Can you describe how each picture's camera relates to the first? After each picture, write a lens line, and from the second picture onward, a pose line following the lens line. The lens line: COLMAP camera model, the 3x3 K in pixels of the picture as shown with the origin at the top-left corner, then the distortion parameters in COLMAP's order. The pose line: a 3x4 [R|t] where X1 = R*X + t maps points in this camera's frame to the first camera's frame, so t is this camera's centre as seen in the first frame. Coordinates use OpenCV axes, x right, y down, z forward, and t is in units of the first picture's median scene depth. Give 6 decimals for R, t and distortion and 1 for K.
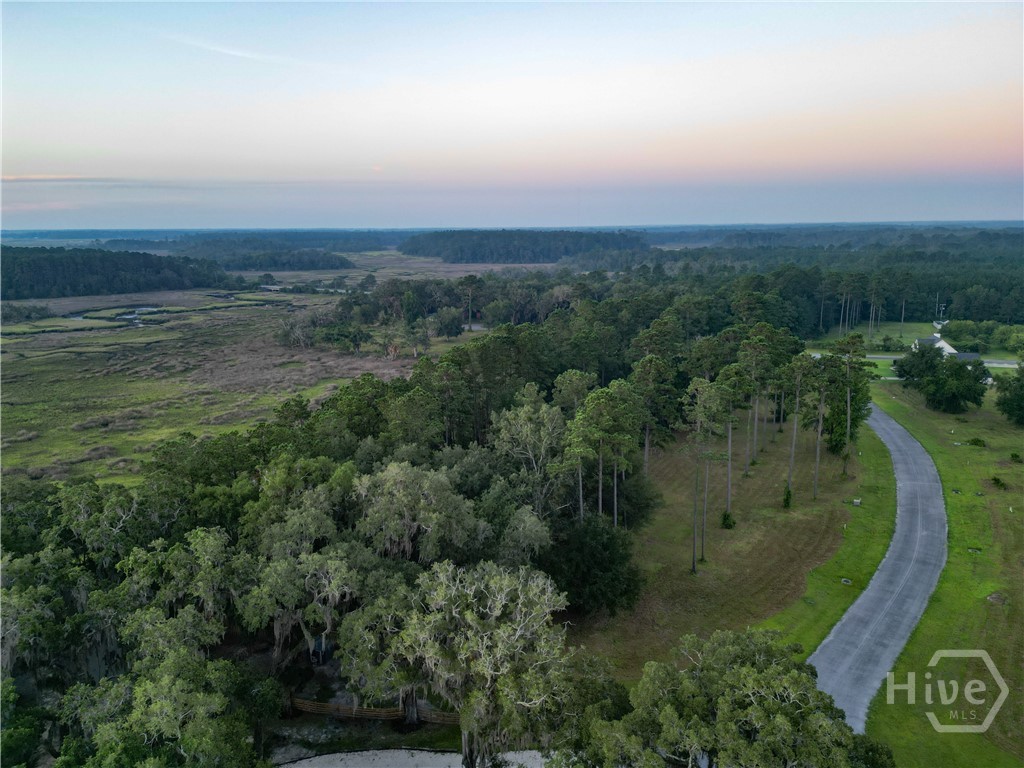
lens RADIAL K [[714.0, 0, 512.0], [0, 714.0, 384.0], [0, 0, 1]] dist [0.097697, -0.120430]
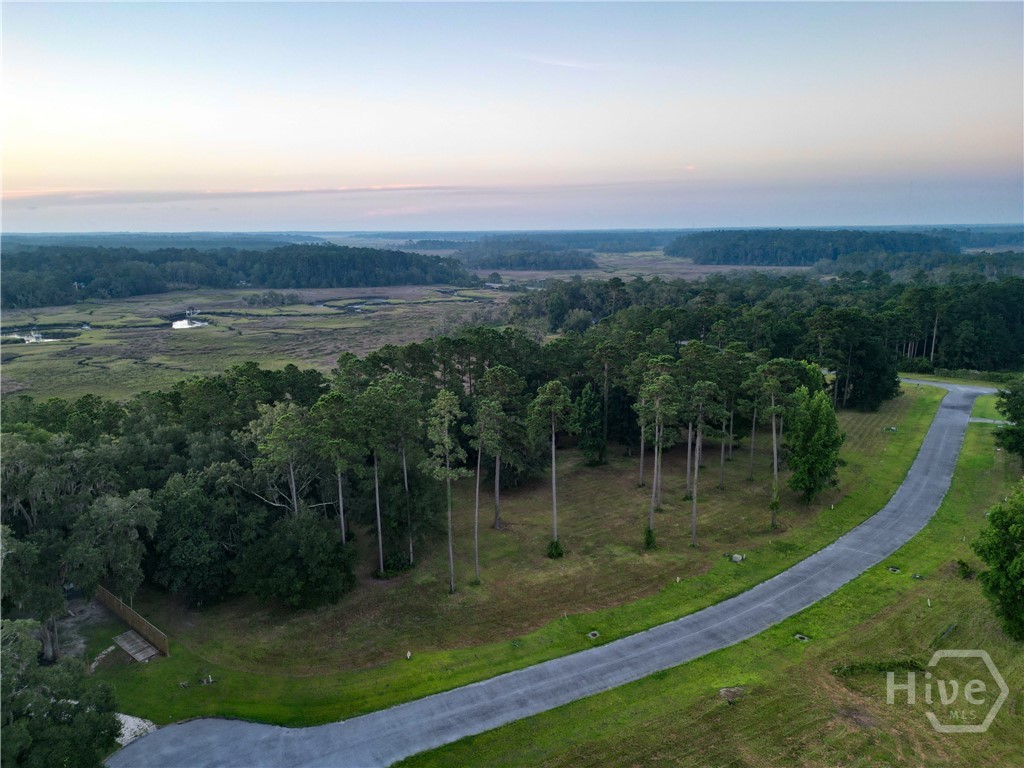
lens RADIAL K [[714.0, 0, 512.0], [0, 714.0, 384.0], [0, 0, 1]] dist [0.097697, -0.120430]
pose [[0.915802, 0.086356, -0.392237, 0.120077], [-0.086453, 0.996103, 0.017451, -0.006945], [0.392215, 0.017928, 0.919699, 0.024938]]
